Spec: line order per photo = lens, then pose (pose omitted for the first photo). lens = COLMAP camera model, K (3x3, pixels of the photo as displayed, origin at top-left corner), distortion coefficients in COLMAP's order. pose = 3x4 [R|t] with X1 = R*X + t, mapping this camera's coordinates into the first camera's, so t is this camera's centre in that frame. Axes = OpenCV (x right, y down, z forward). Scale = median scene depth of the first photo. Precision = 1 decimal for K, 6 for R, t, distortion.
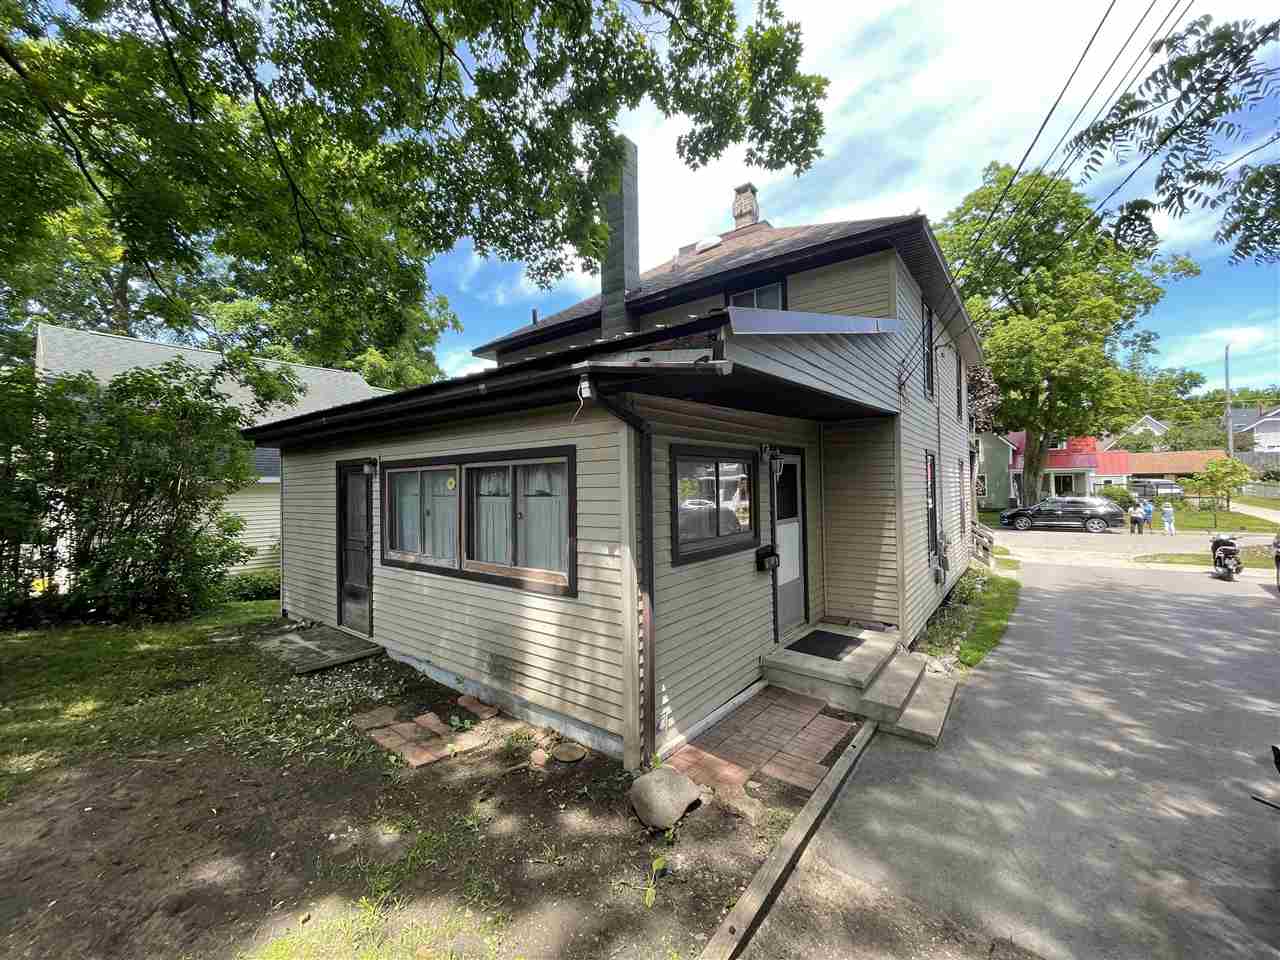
lens RADIAL K [[515.7, 0, 637.2], [0, 515.7, 479.9], [0, 0, 1]] dist [0.002633, -0.002838]
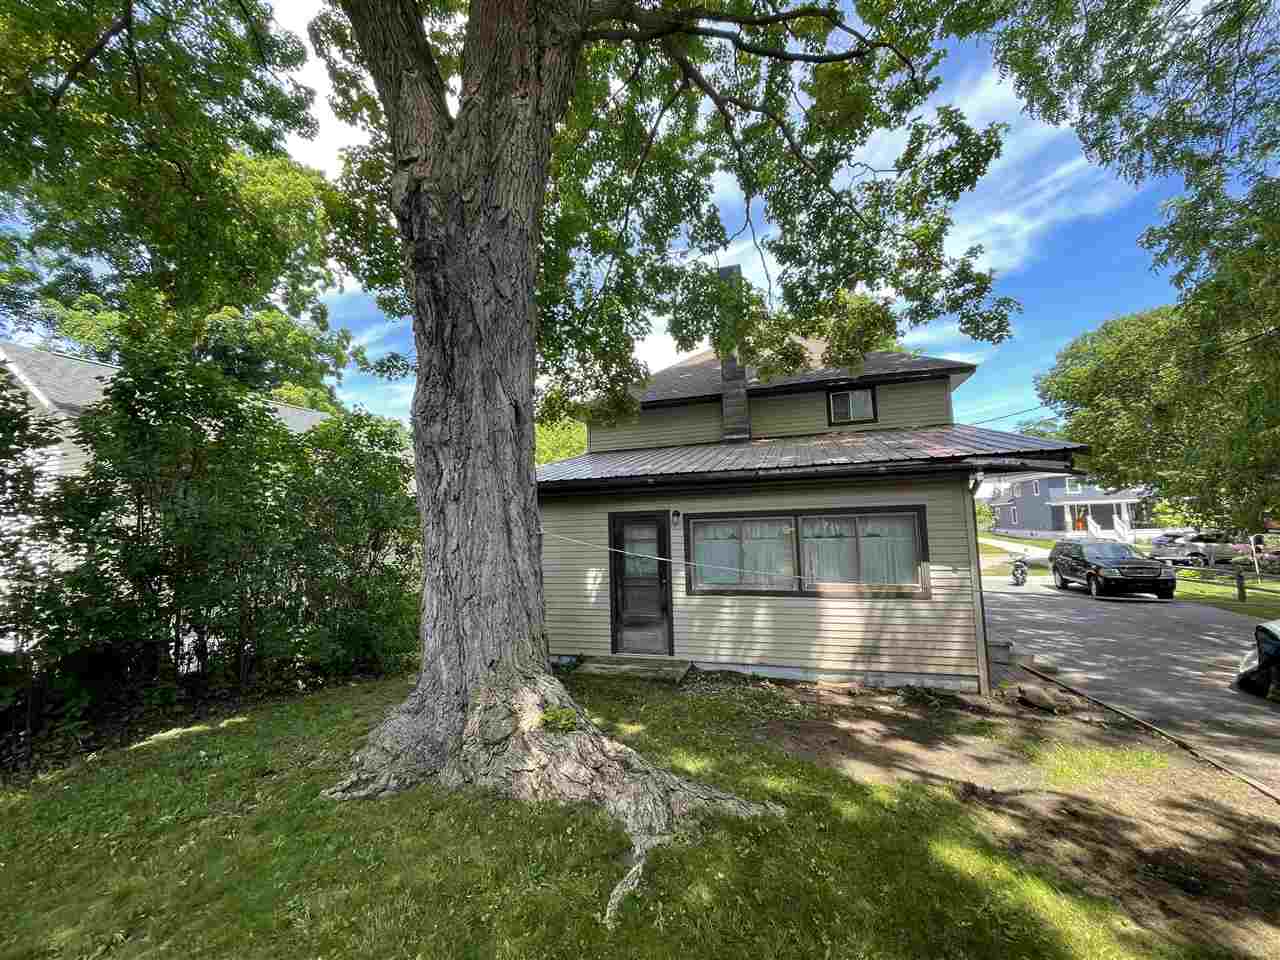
lens RADIAL K [[515.7, 0, 637.2], [0, 515.7, 479.9], [0, 0, 1]] dist [0.002633, -0.002838]
pose [[0.942362, 0.023933, 0.333739, -1.085199], [0.006656, 0.995900, -0.090213, -0.002819], [-0.334530, 0.087234, 0.938339, -0.172025]]
